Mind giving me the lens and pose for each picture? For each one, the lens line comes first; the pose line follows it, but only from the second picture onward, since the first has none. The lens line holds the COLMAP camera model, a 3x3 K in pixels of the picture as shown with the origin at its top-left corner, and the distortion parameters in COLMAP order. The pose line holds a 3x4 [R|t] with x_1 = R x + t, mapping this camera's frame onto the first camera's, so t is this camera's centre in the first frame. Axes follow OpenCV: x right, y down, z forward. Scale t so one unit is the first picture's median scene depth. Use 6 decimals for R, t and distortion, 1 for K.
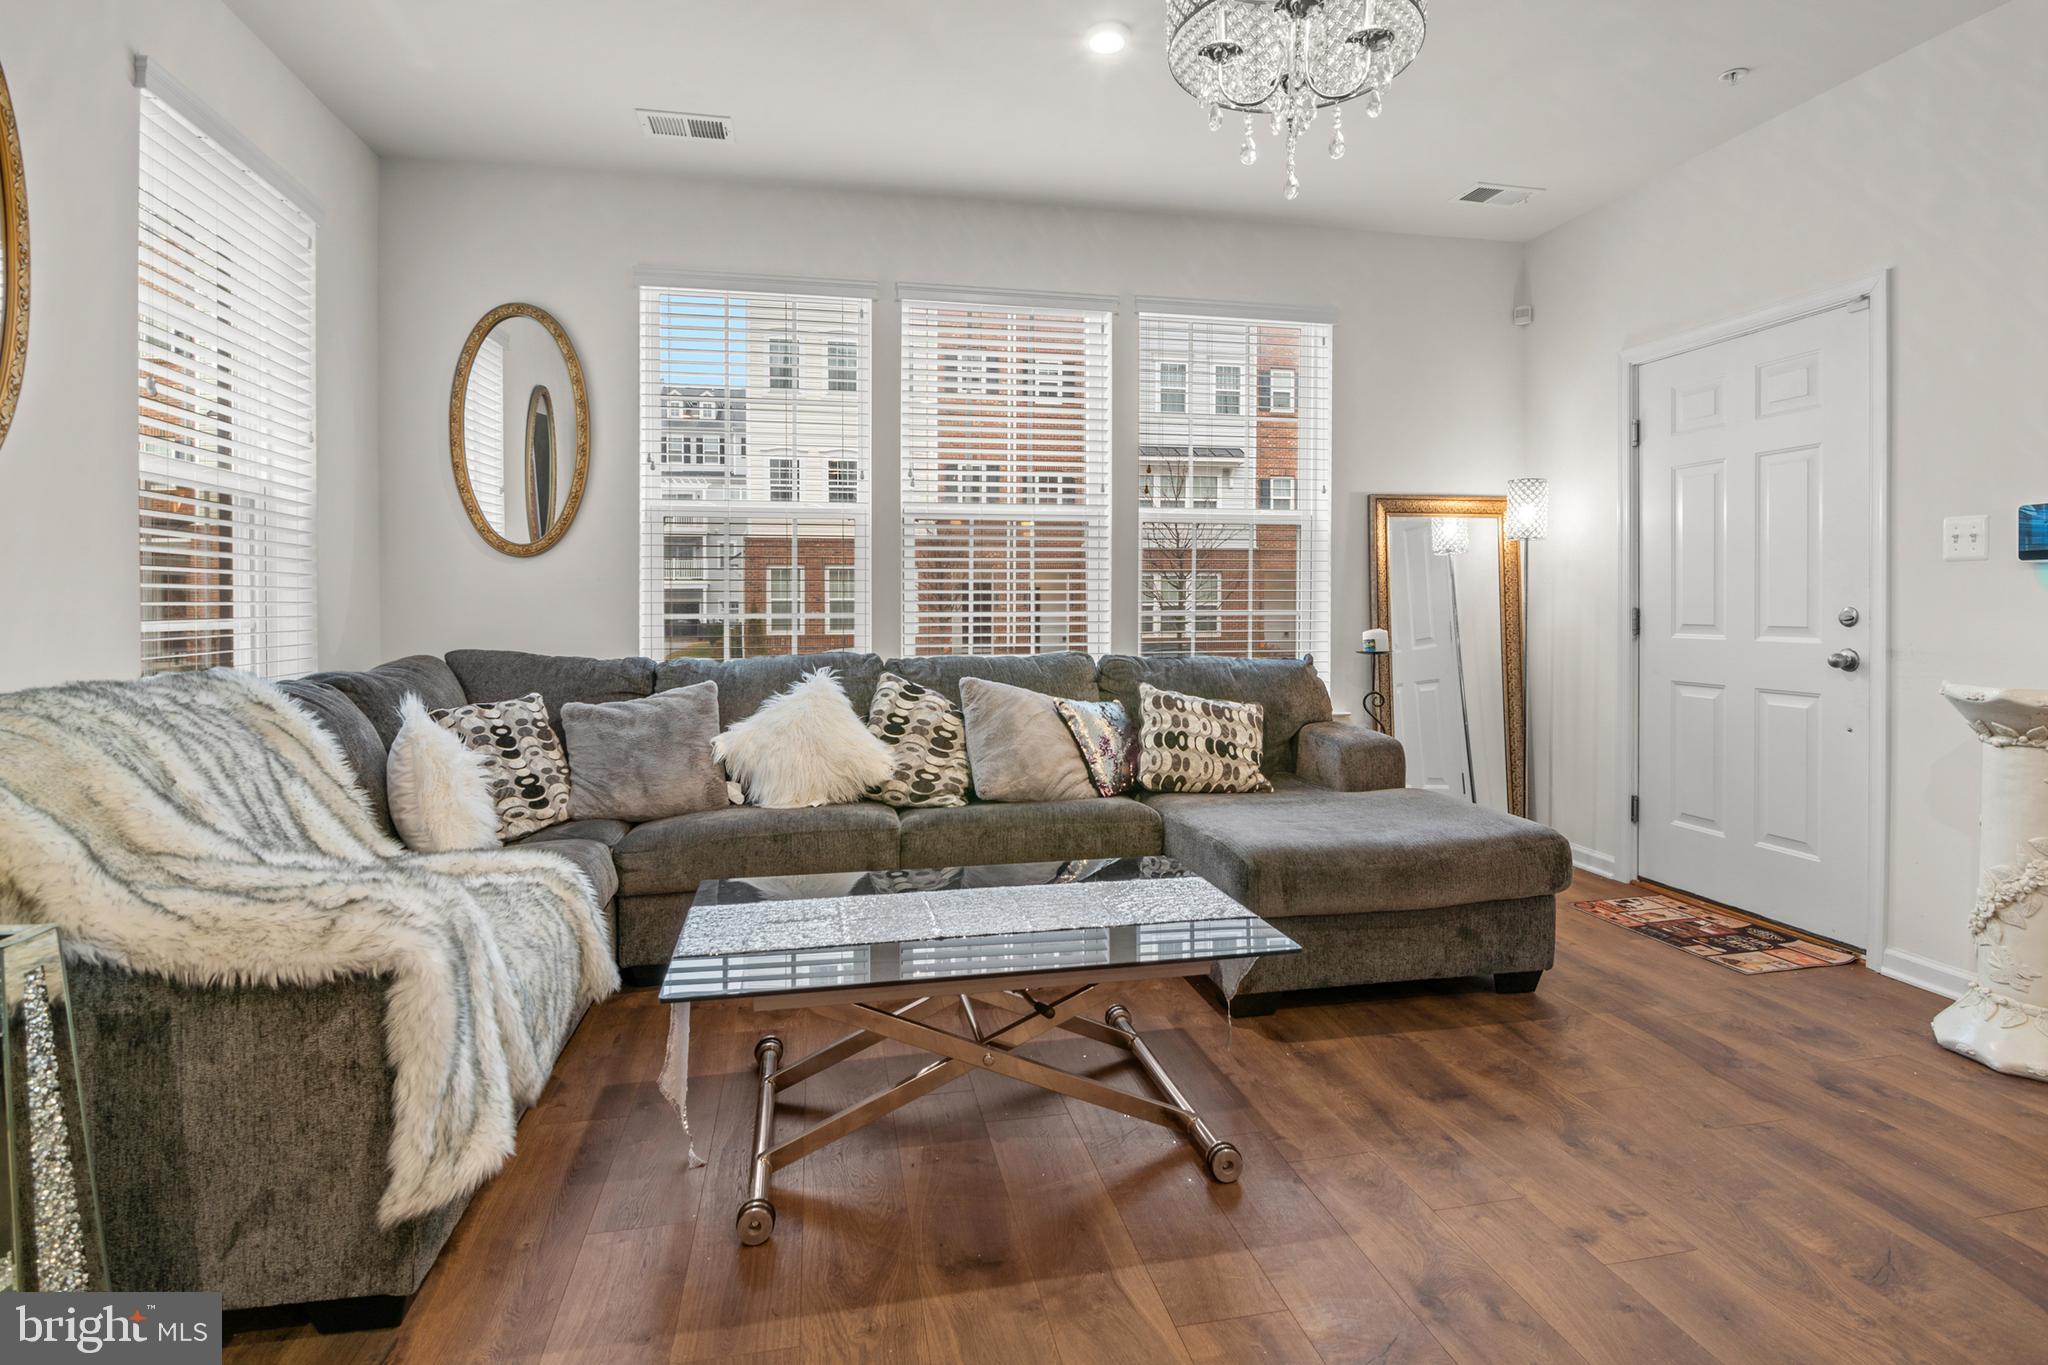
lens RADIAL K [[1022.3, 0, 1031.5], [0, 1022.3, 626.4], [0, 0, 1]] dist [-0.011938, -0.001808]
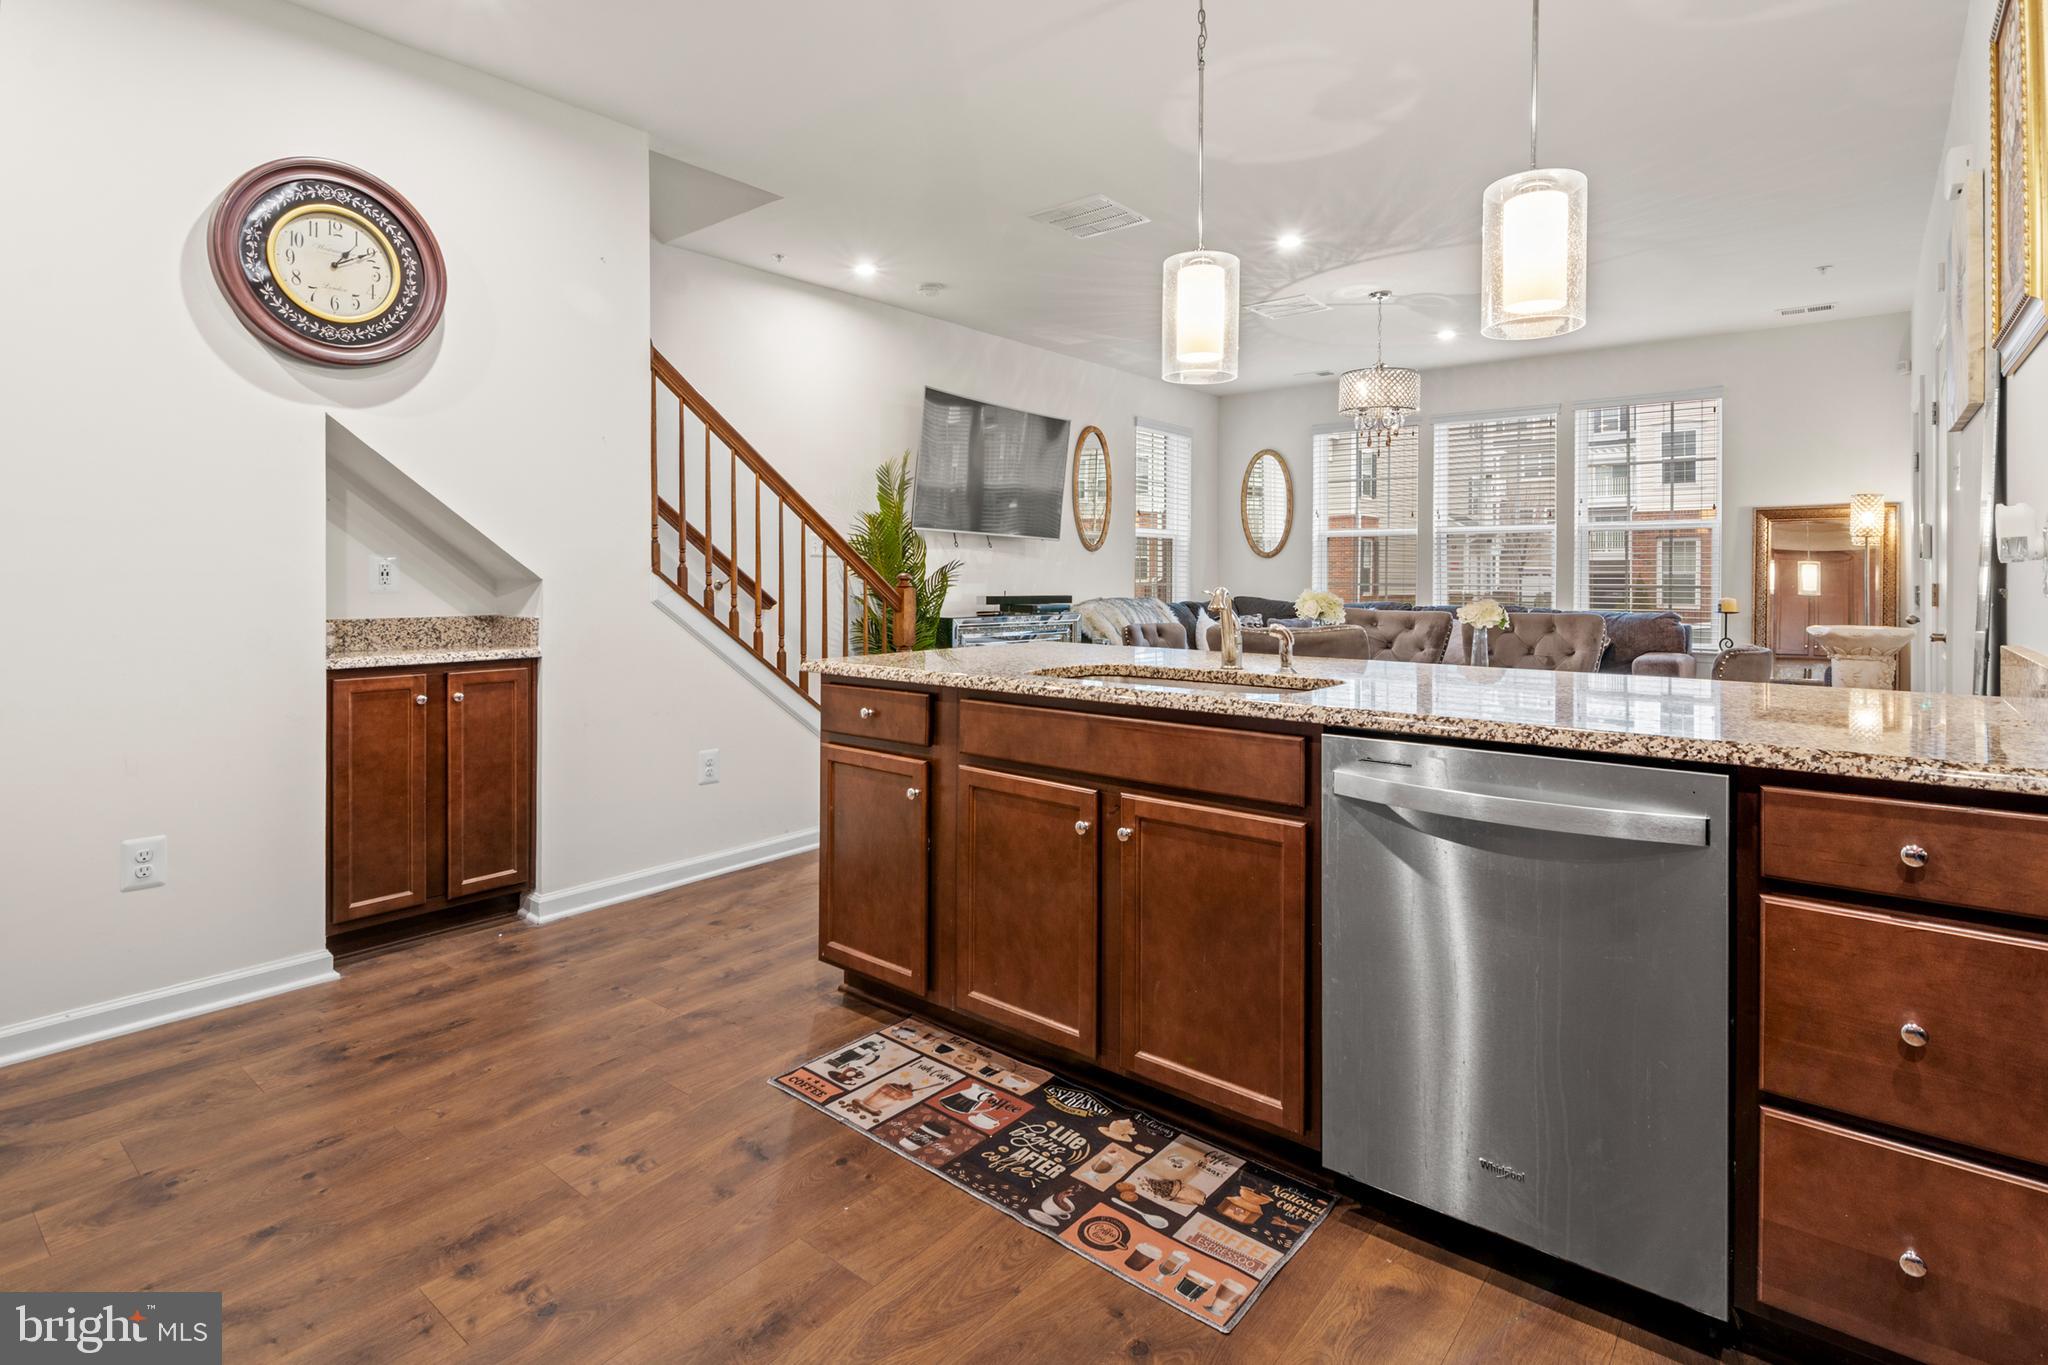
lens RADIAL K [[1022.3, 0, 1051.1], [0, 1022.3, 566.7], [0, 0, 1]] dist [-0.011938, -0.001808]
pose [[0.641482, -0.001008, -0.767138, 1.095975], [-0.020855, 0.999607, -0.018752, 0.007354], [0.766855, 0.028028, 0.641208, -1.020023]]
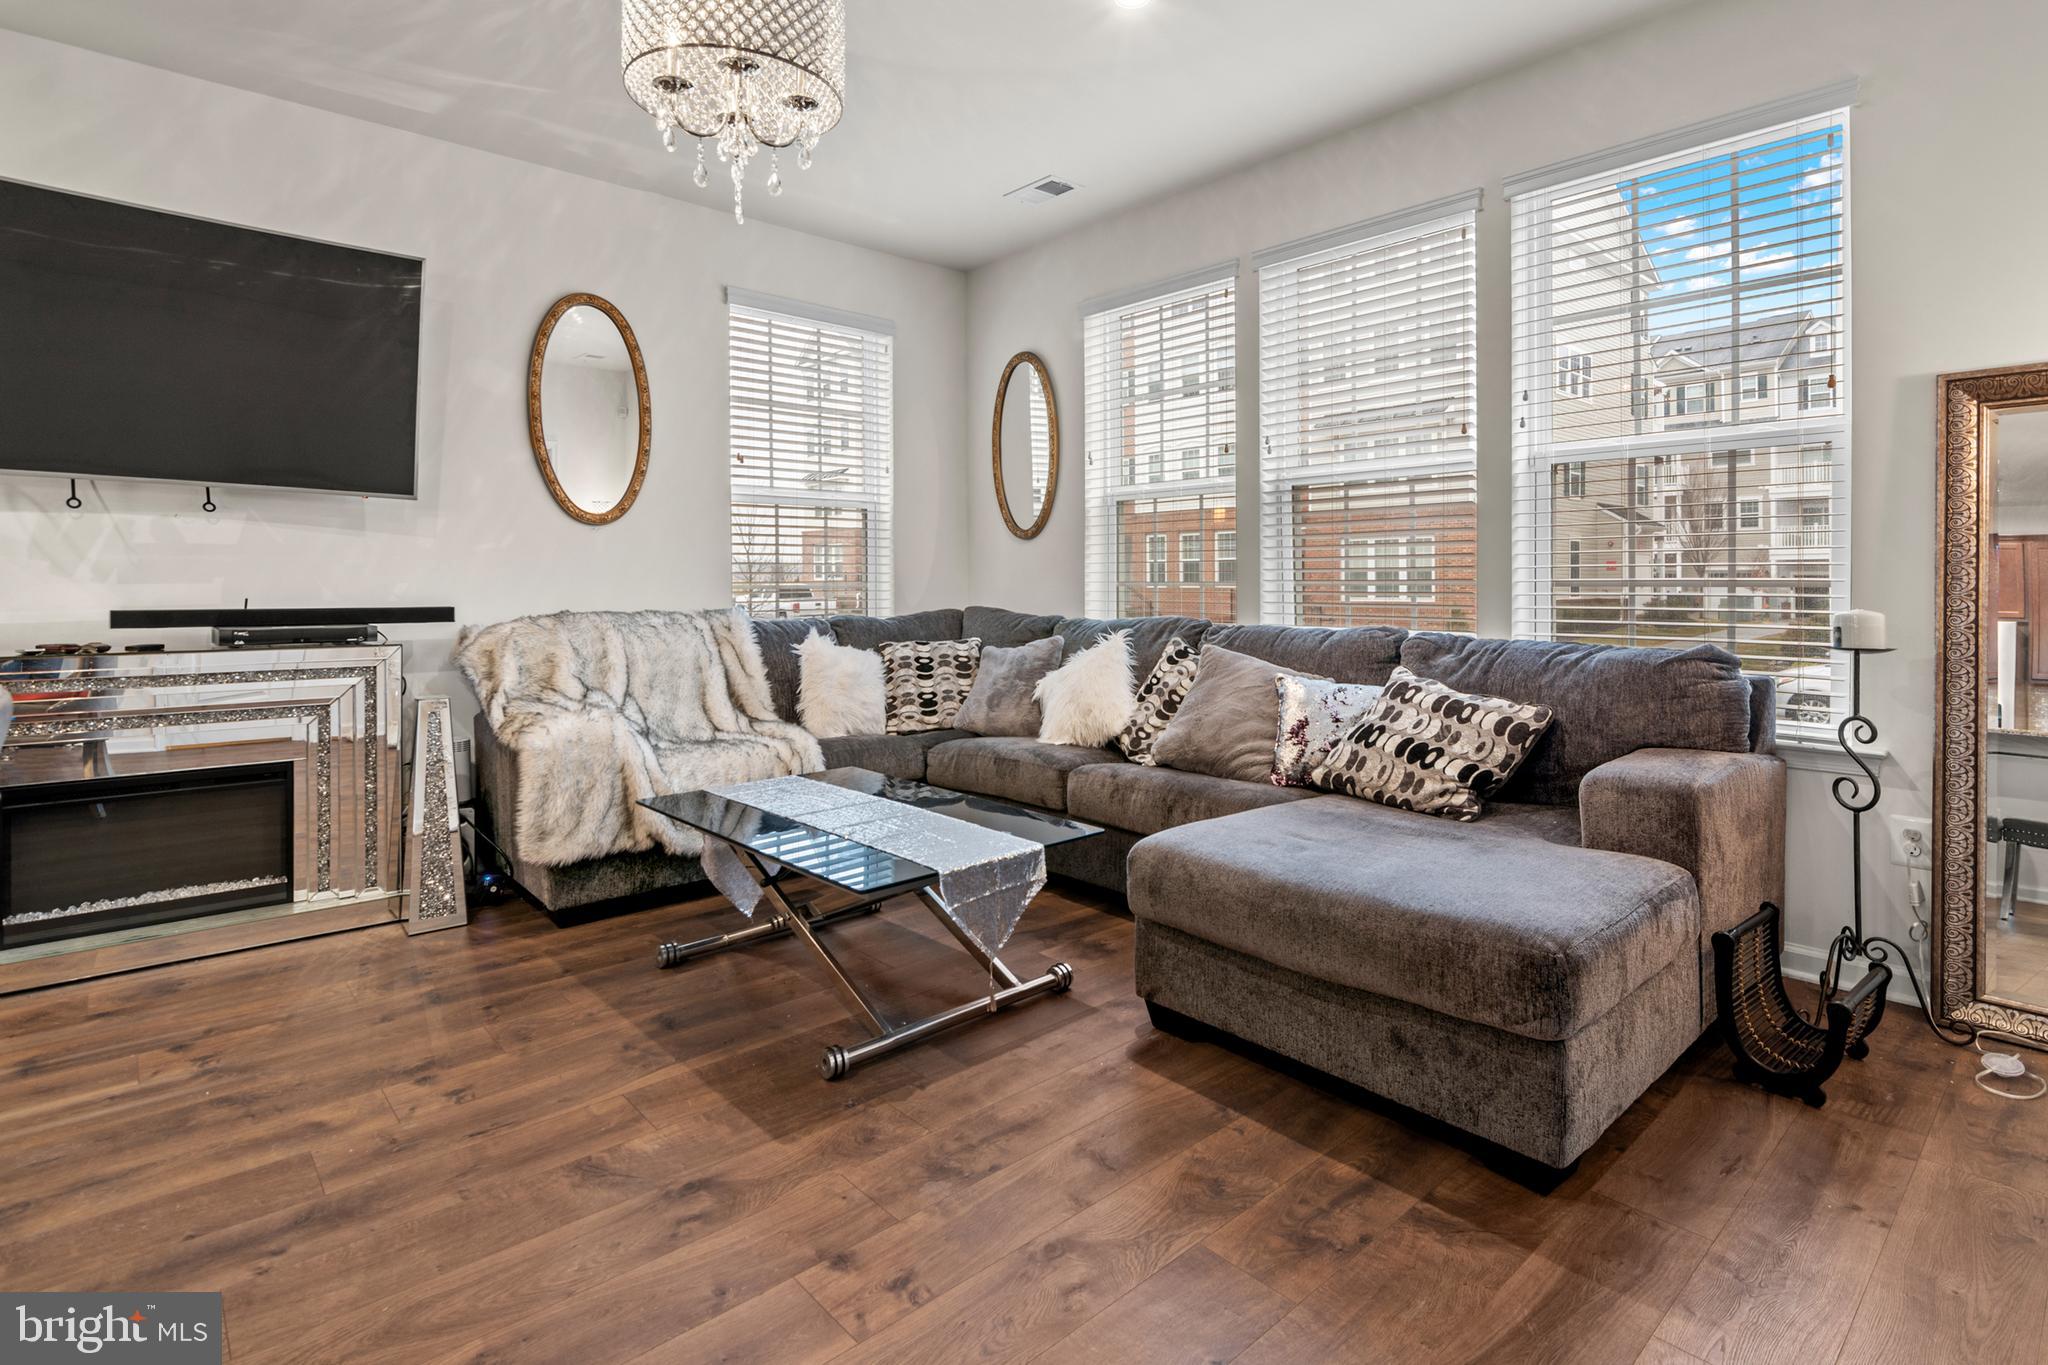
lens RADIAL K [[1022.3, 0, 1037.2], [0, 1022.3, 590.8], [0, 0, 1]] dist [-0.011938, -0.001808]
pose [[0.512007, 0.011744, -0.858901, 0.754134], [-0.016600, 0.999855, 0.003776, -0.004658], [0.858821, 0.012324, 0.512128, 0.359966]]
